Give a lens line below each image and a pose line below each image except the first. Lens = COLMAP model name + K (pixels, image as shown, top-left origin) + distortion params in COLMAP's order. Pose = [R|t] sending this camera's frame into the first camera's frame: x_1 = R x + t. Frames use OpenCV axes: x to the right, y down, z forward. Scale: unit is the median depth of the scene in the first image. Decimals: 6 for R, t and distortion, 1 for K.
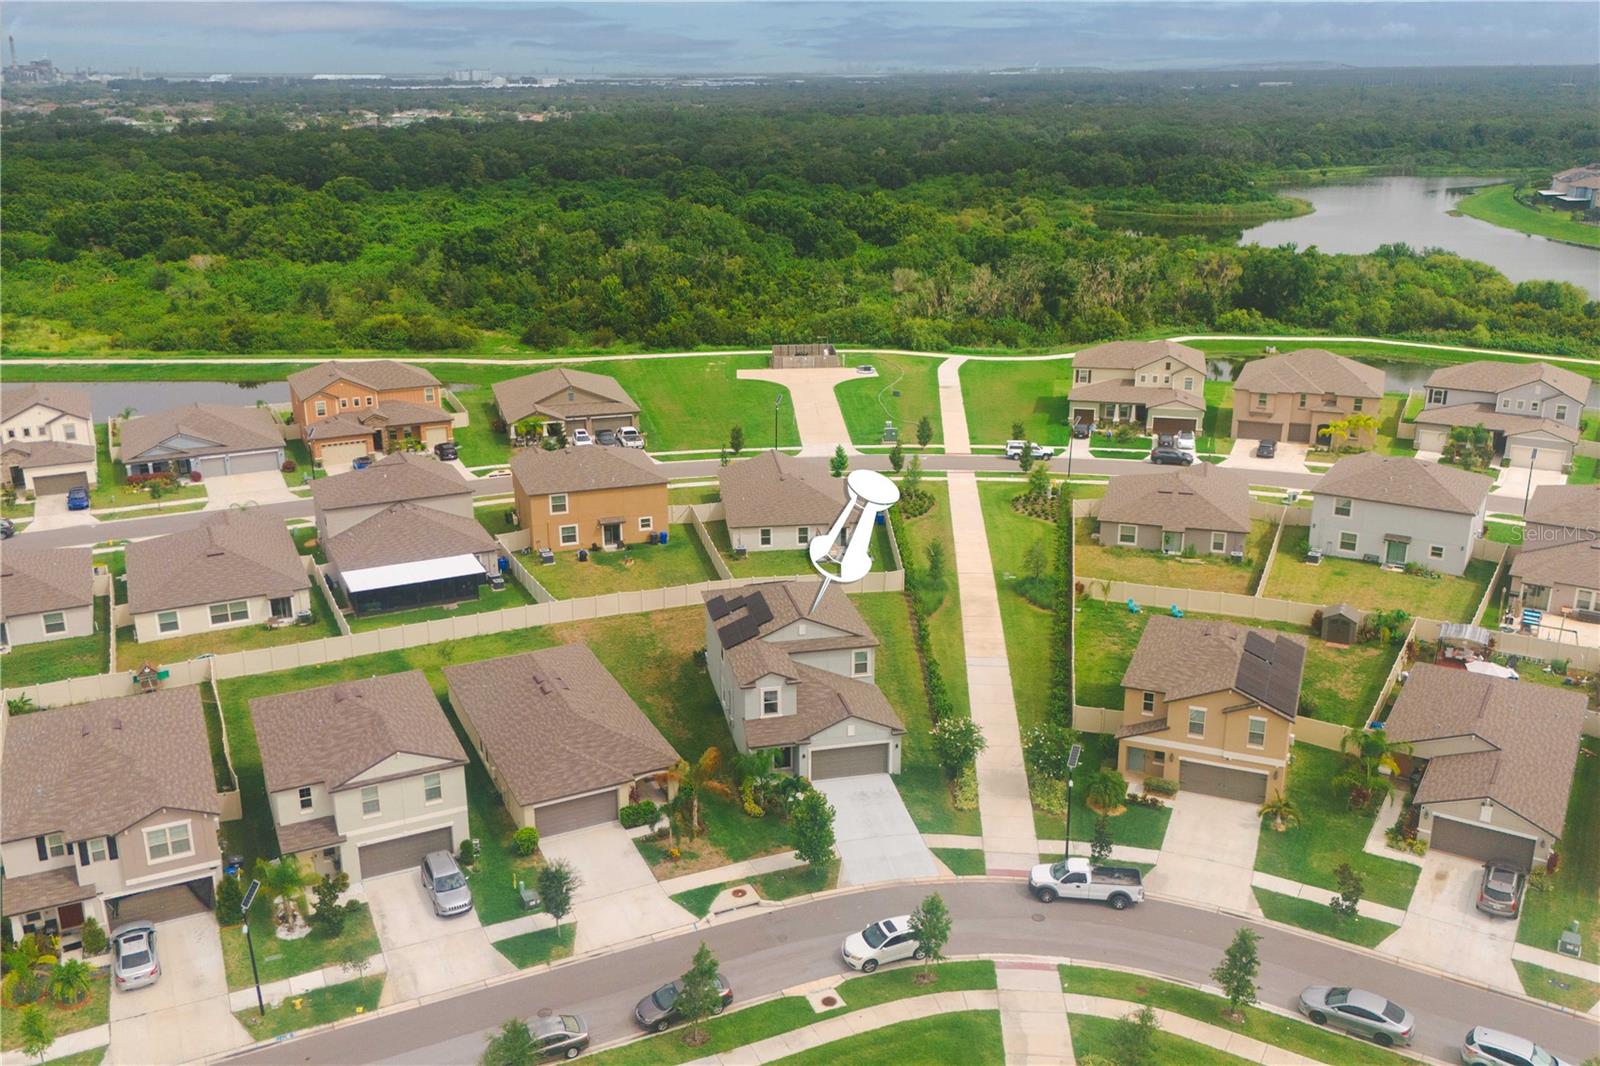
lens RADIAL K [[1377.0, 0, 800.0], [0, 1377.0, 533.0], [0, 0, 1]] dist [0.122209, -0.200387]
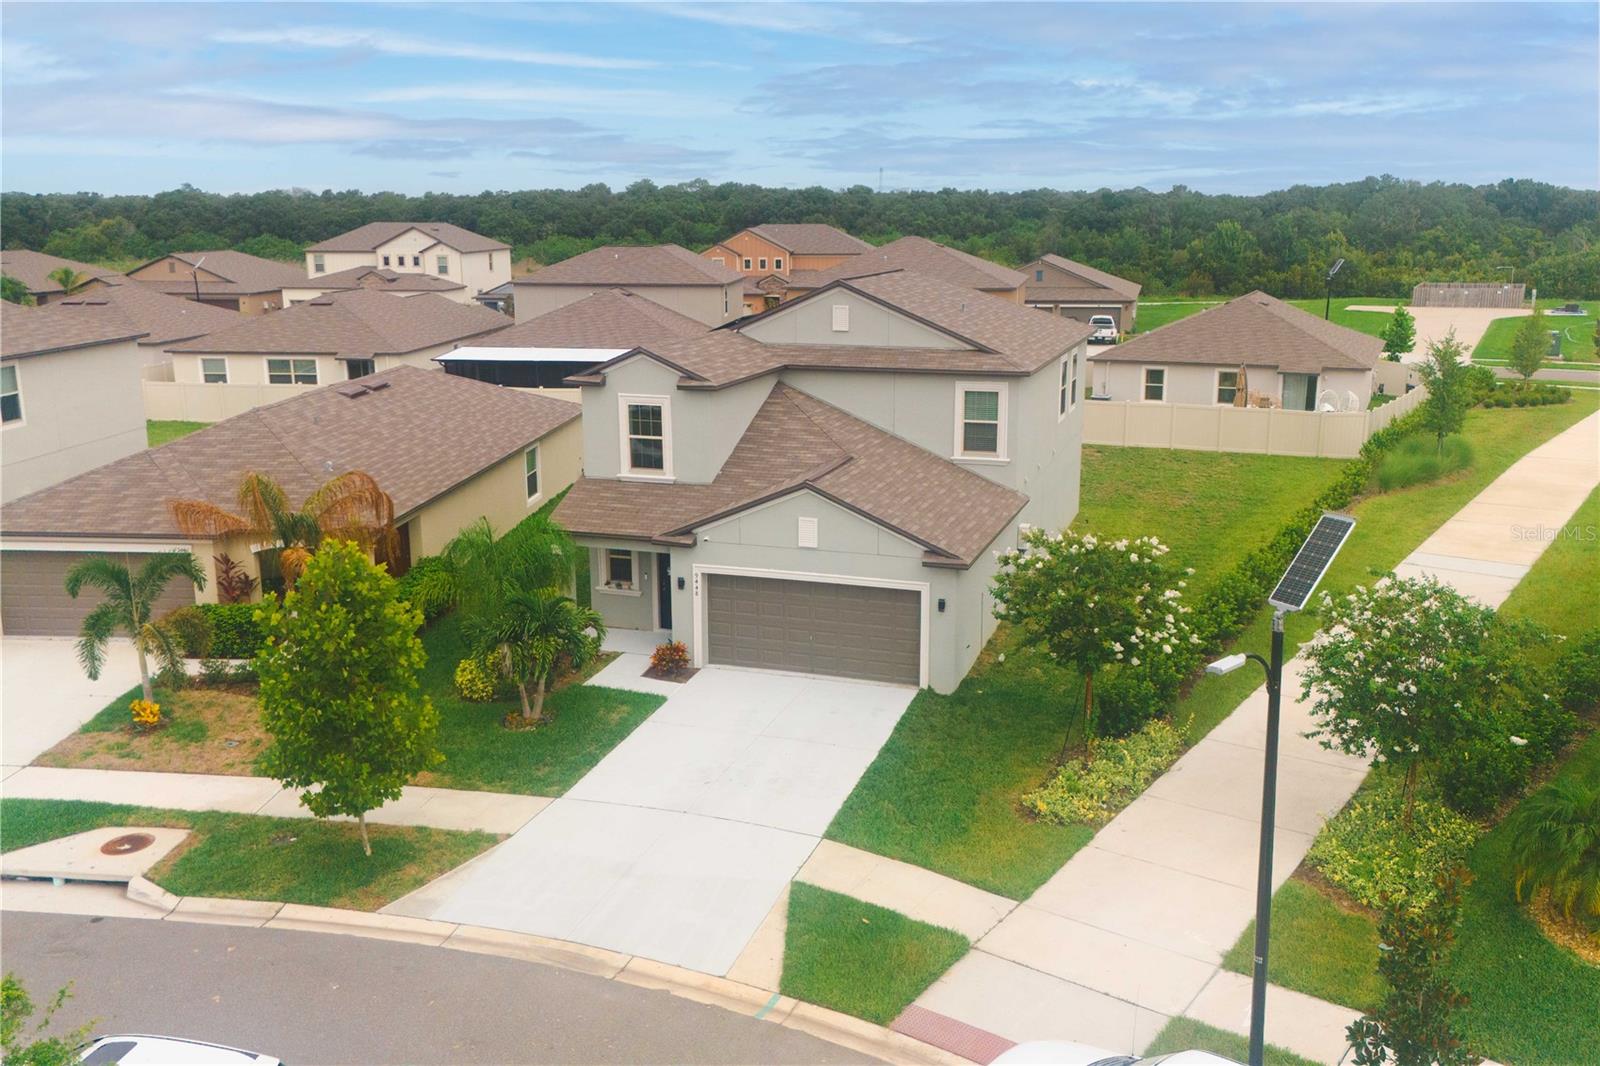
lens RADIAL K [[1377.0, 0, 800.0], [0, 1377.0, 533.0], [0, 0, 1]] dist [0.122209, -0.200387]
pose [[0.854171, 0.119115, -0.506165, 0.182966], [-0.160332, 0.986314, -0.038457, 0.136288], [0.494656, 0.114003, 0.861579, 0.607948]]
